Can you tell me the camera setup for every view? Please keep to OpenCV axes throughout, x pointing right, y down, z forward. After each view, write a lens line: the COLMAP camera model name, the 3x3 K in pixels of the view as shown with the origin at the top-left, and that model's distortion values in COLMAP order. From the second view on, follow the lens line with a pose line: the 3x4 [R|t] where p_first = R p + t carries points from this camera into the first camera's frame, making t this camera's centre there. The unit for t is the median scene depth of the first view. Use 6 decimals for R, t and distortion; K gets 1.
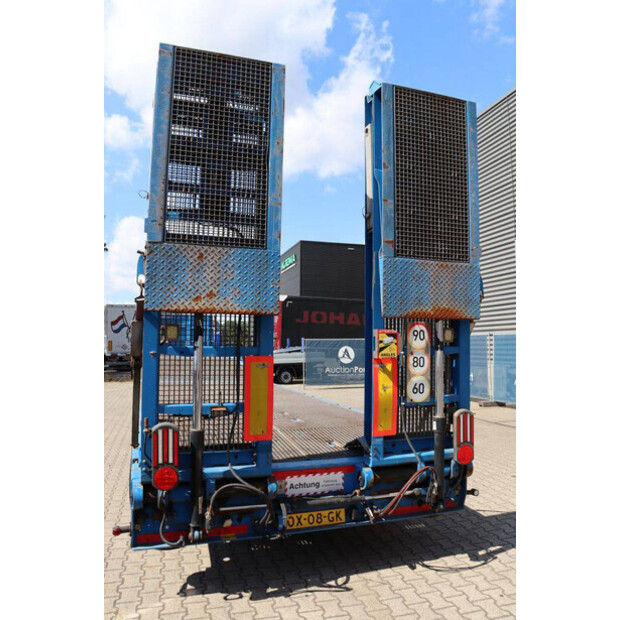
lens RADIAL K [[504.8, 0, 307.9], [0, 504.8, 303.8], [0, 0, 1]] dist [-0.158307, 0.134346]
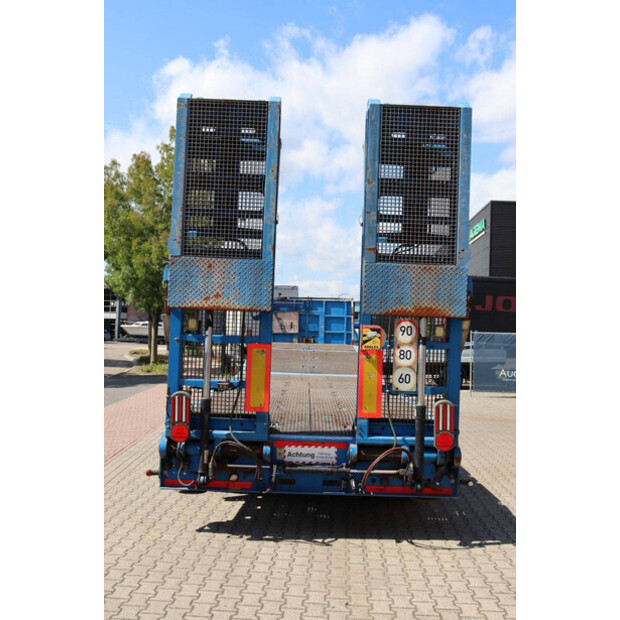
lens RADIAL K [[695.0, 0, 309.4], [0, 695.0, 306.8], [0, 0, 1]] dist [-0.028797, 0.000000]
pose [[0.947203, 0.014843, -0.320290, 0.534718], [-0.003054, 0.999300, 0.037279, -0.049621], [0.320620, -0.034333, 0.946586, -0.550996]]
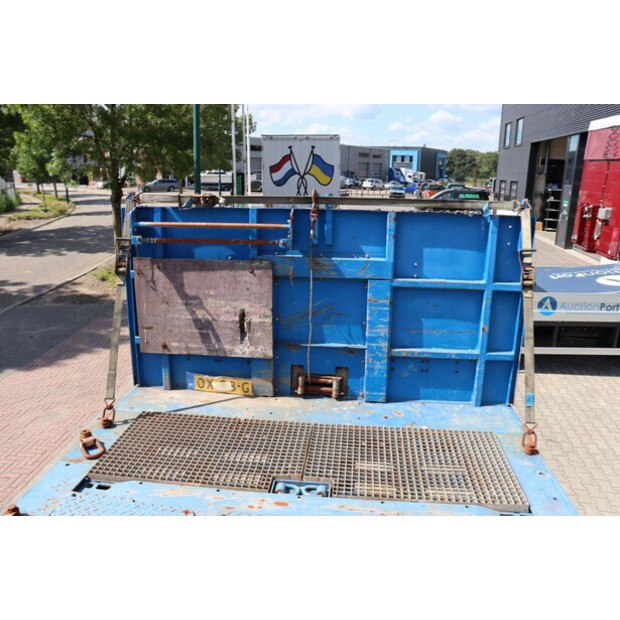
lens RADIAL K [[504.8, 0, 312.6], [0, 504.8, 311.1], [0, 0, 1]] dist [-0.158307, 0.134346]
pose [[0.911700, 0.128128, -0.390367, -0.861856], [0.015231, 0.938936, 0.343755, -0.026855], [0.410574, -0.319347, 0.854076, 3.787859]]
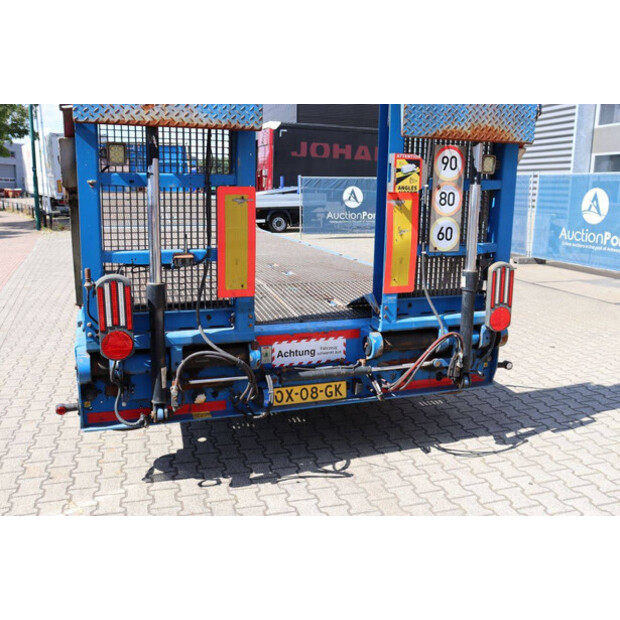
lens RADIAL K [[608.0, 0, 310.3], [0, 608.0, 300.6], [0, 0, 1]] dist [-0.074575, 0.000000]
pose [[0.999940, 0.007846, 0.007635, 0.007617], [-0.009583, 0.964504, 0.263896, 0.025885], [-0.005294, -0.263953, 0.964521, 0.076406]]
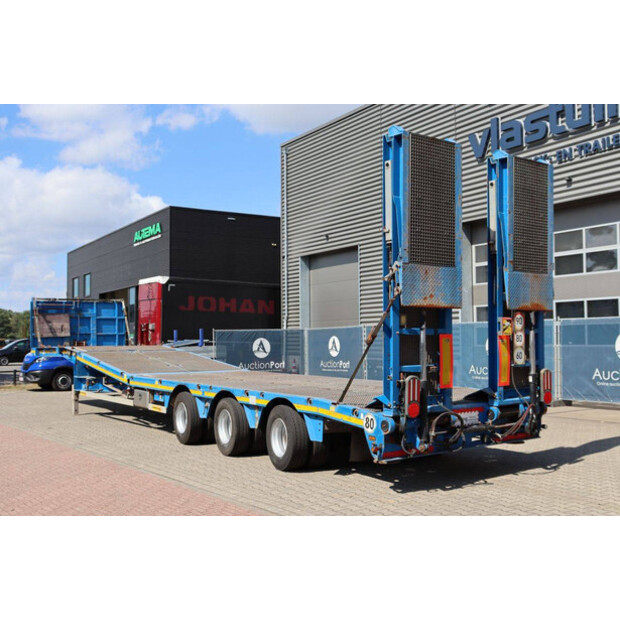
lens RADIAL K [[695.0, 0, 311.0], [0, 695.0, 310.2], [0, 0, 1]] dist [-0.028797, 0.000000]
pose [[0.955624, 0.000521, 0.294590, -1.064871], [-0.011647, 0.999283, 0.036015, -0.042176], [-0.294360, -0.037848, 0.954945, -0.885199]]
